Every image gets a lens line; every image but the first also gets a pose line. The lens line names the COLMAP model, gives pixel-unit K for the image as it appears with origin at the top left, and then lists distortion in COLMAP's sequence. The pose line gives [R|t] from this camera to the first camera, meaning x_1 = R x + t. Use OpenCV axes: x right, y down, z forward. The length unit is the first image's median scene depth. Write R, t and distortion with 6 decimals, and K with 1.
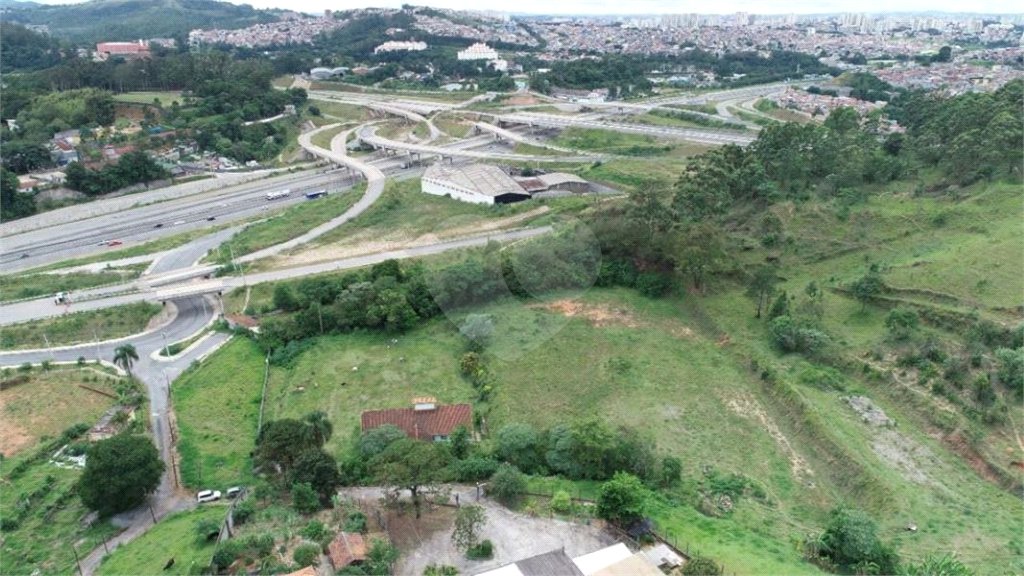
lens RADIAL K [[684.6, 0, 512.5], [0, 684.6, 288.2], [0, 0, 1]] dist [-0.003952, 0.003708]
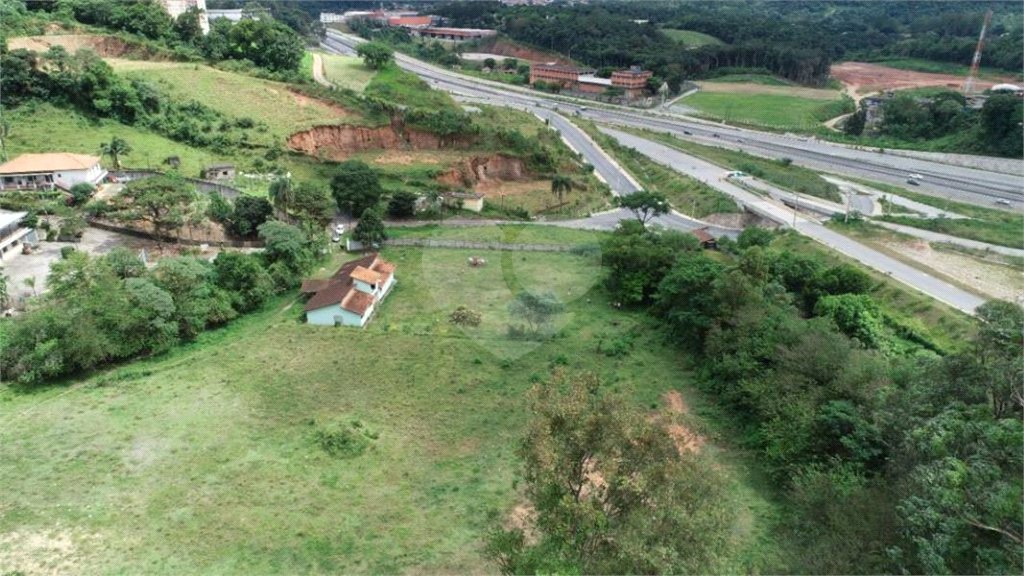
lens RADIAL K [[684.6, 0, 511.7], [0, 684.6, 287.3], [0, 0, 1]] dist [-0.003952, 0.003708]
pose [[-0.245014, 0.374177, -0.894405, 0.245233], [-0.371804, 0.815727, 0.443115, -0.109930], [0.895394, 0.441113, -0.060744, 0.512855]]
